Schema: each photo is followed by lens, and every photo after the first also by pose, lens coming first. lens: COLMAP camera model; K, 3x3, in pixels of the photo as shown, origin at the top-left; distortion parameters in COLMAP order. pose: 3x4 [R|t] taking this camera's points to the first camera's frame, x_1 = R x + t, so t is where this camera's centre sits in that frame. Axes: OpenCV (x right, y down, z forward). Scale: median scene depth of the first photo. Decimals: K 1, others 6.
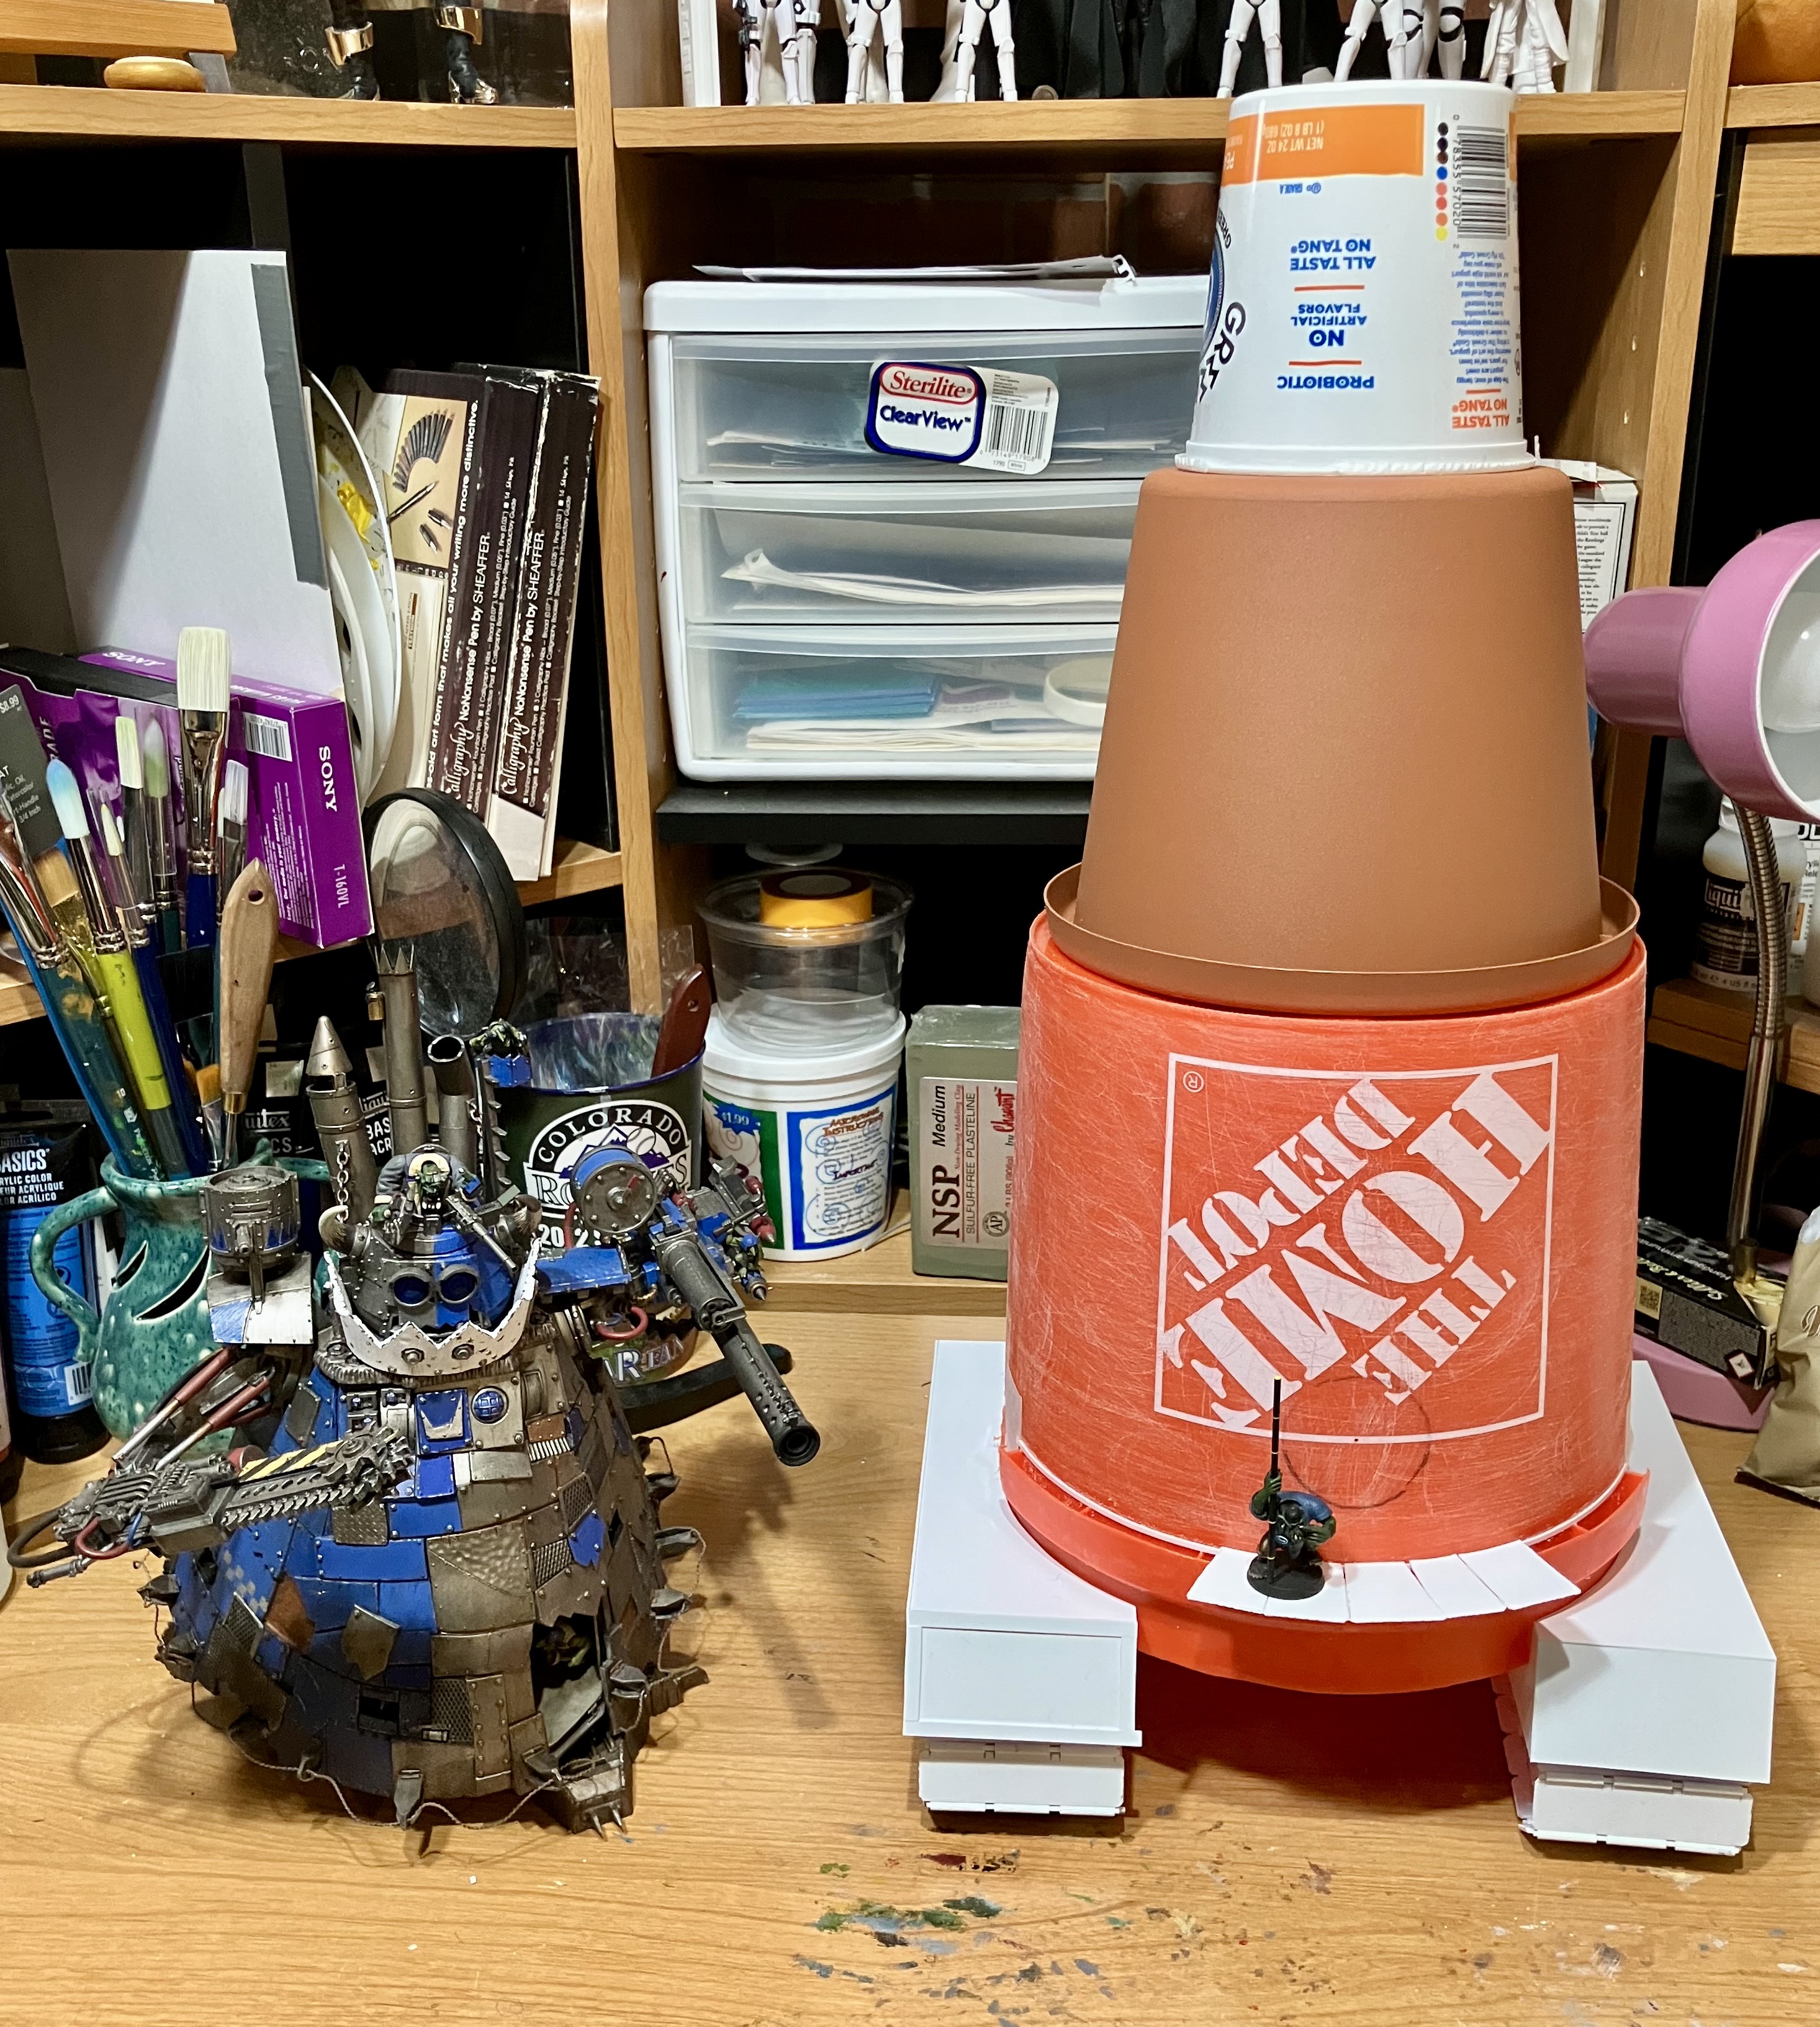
lens RADIAL K [[2067.4, 0, 922.4], [0, 2067.4, 1012.7], [0, 0, 1]] dist [-0.006534, 0.016177]
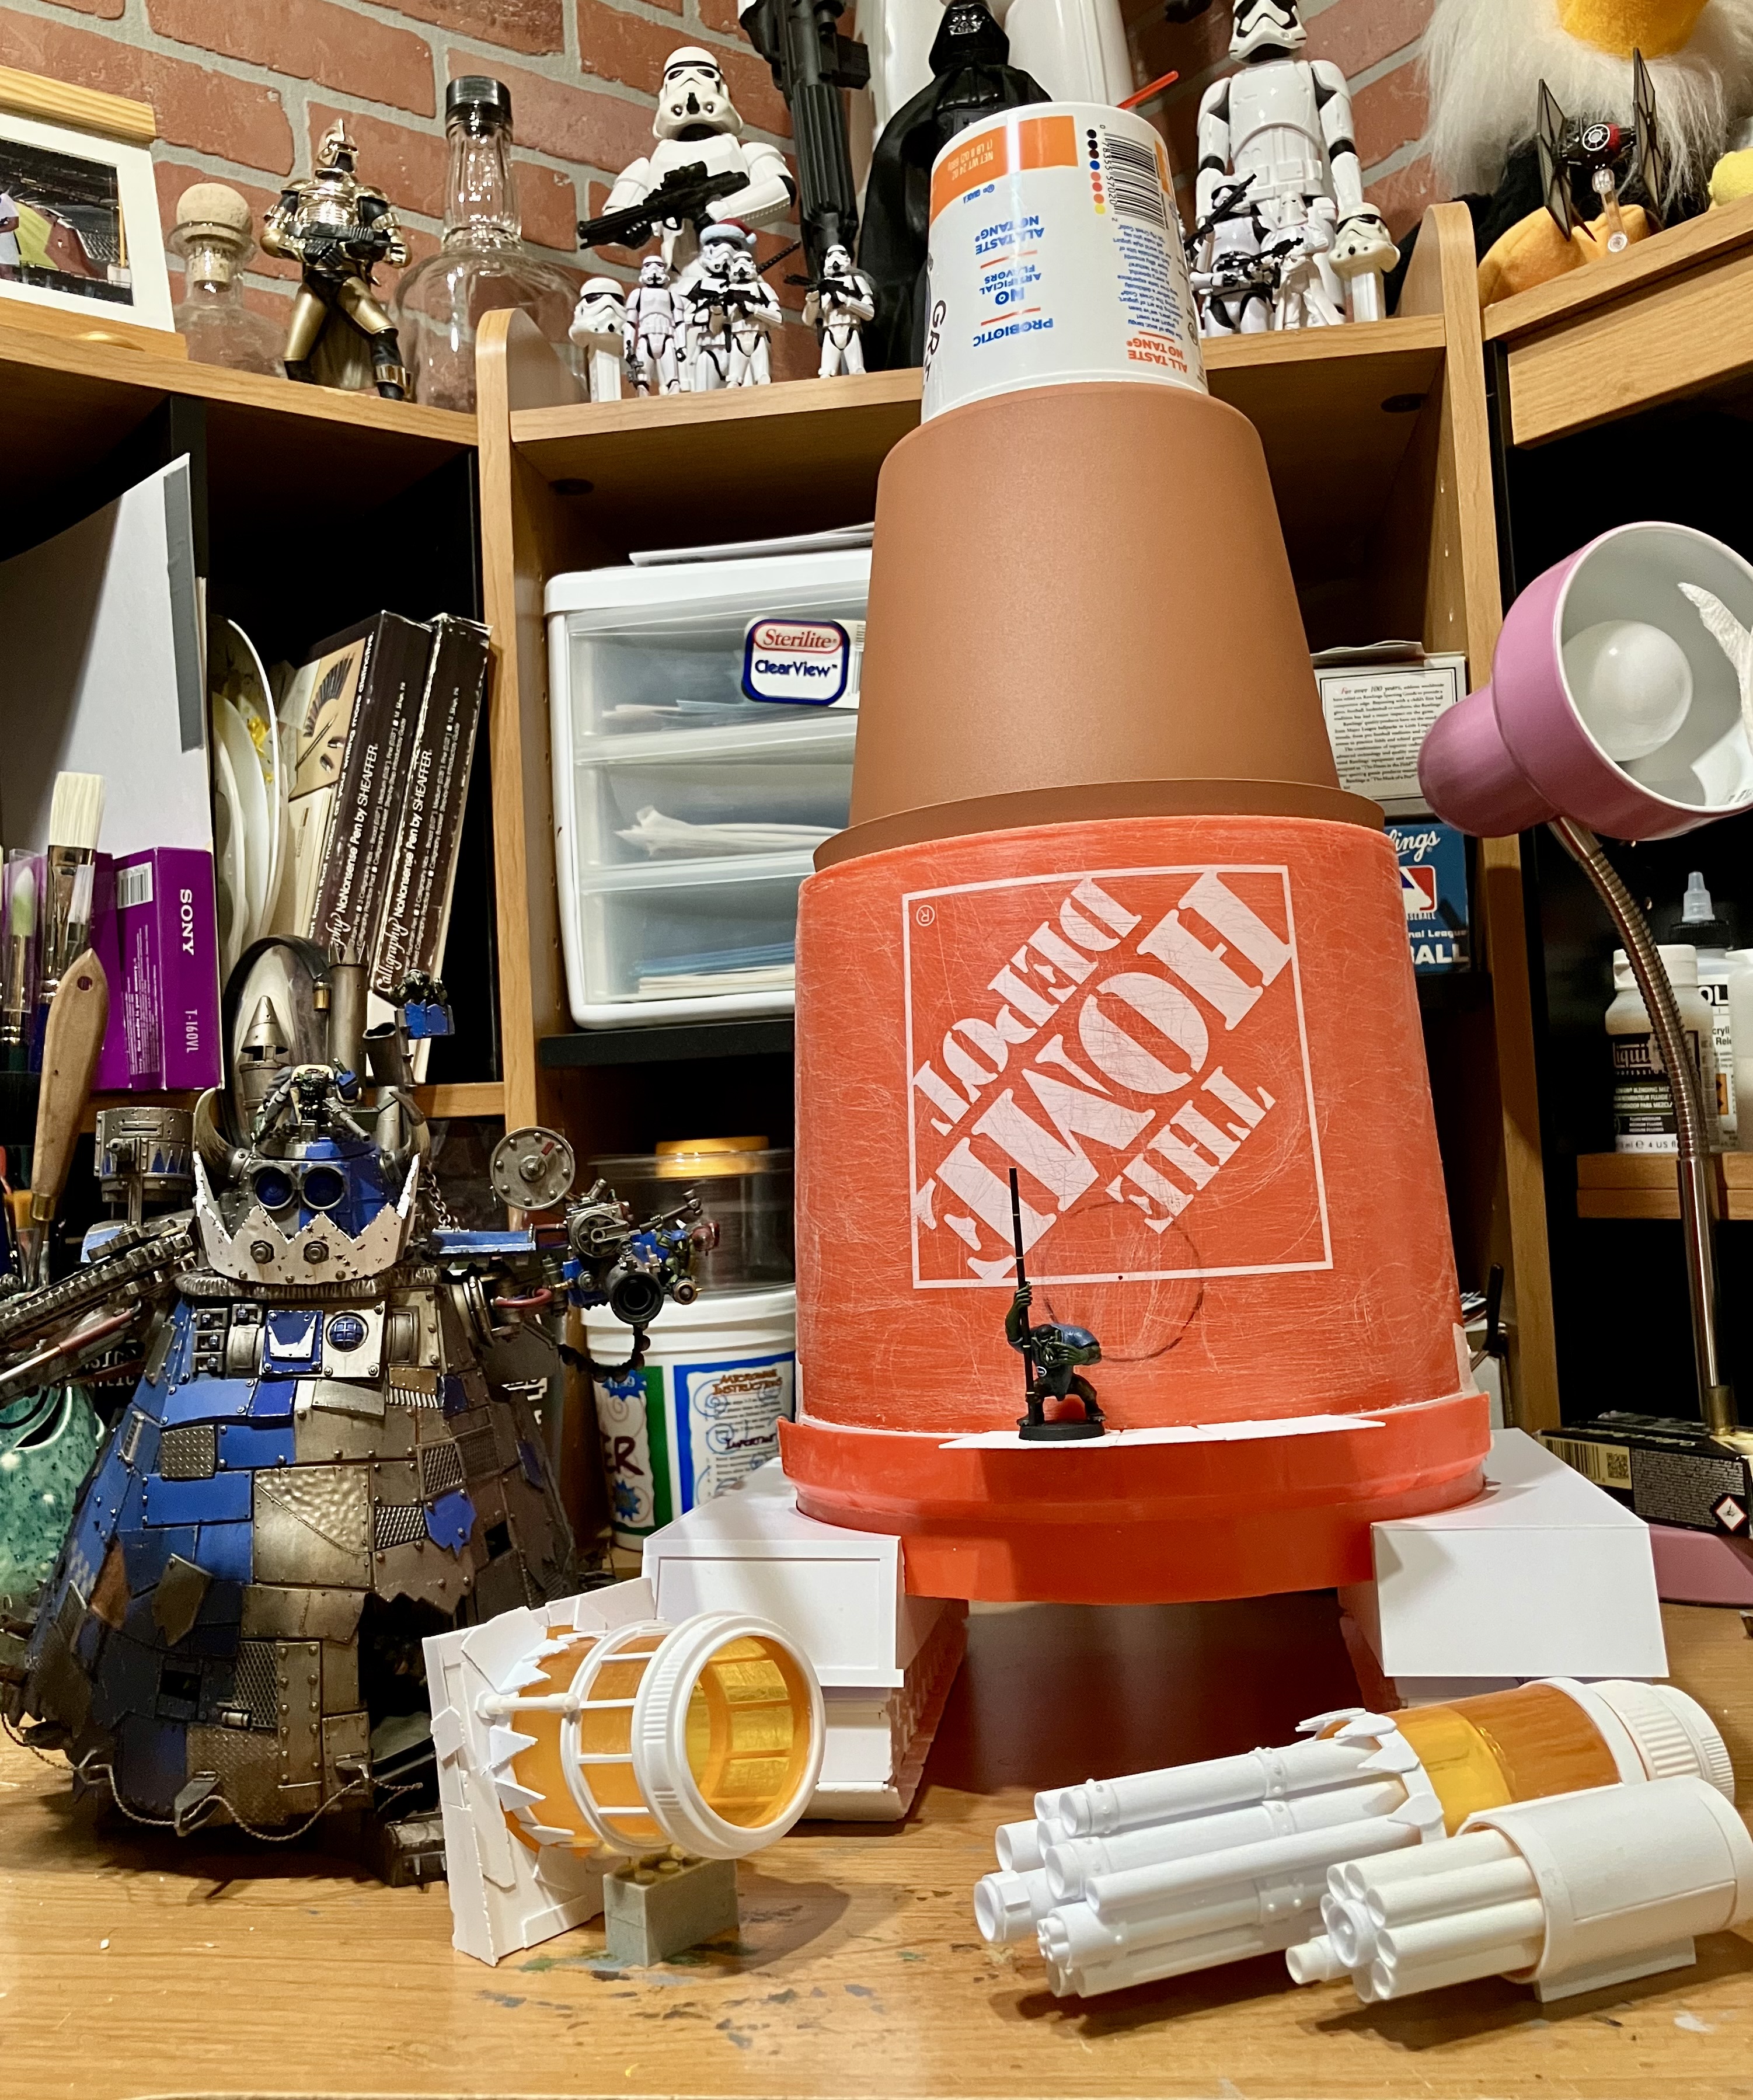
lens RADIAL K [[1958.3, 0, 876.6], [0, 1958.3, 985.9], [0, 0, 1]] dist [0.015137, -0.013362]
pose [[0.997002, -0.046368, -0.061948, 0.105289], [0.016936, 0.911926, -0.410006, 0.302256], [0.075503, 0.407727, 0.909977, 0.145882]]
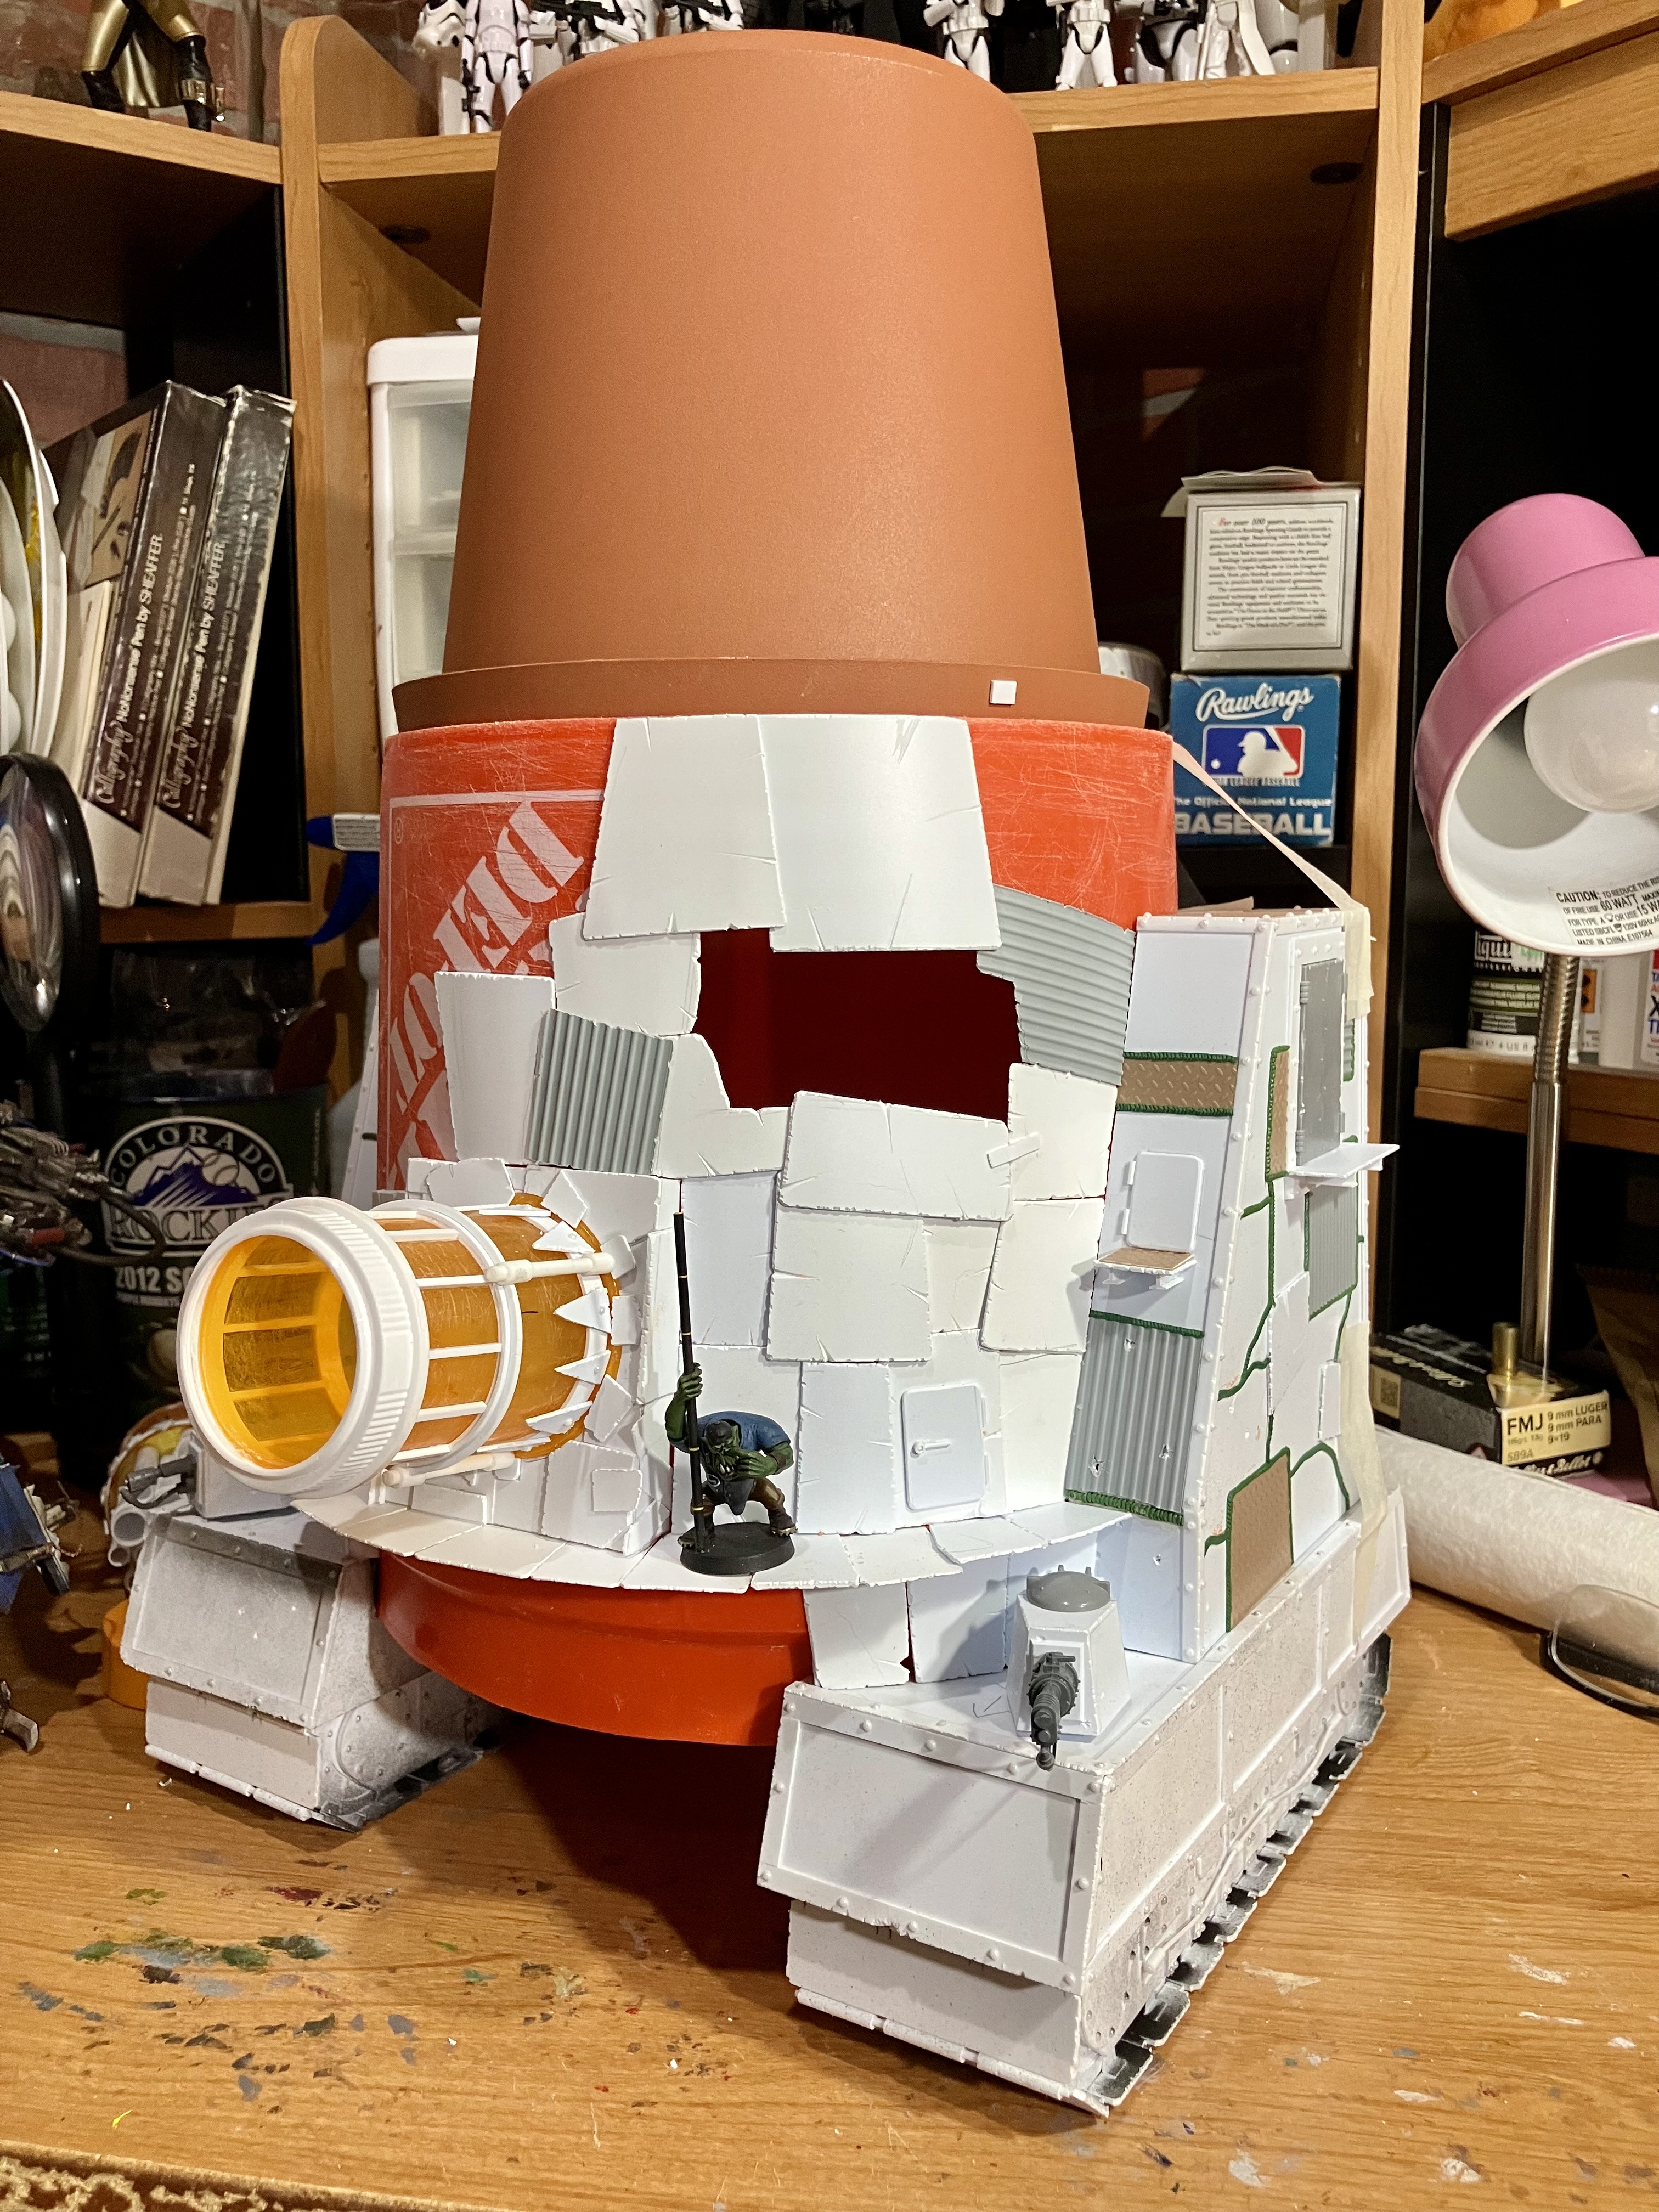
lens RADIAL K [[1841.8, 0, 834.1], [0, 1841.8, 1086.9], [0, 0, 1]] dist [0.003381, -0.009874]
pose [[0.994422, 0.022018, -0.103148, 0.204469], [-0.044015, 0.975372, -0.216129, 0.199402], [0.095849, 0.219463, 0.970901, 0.236957]]
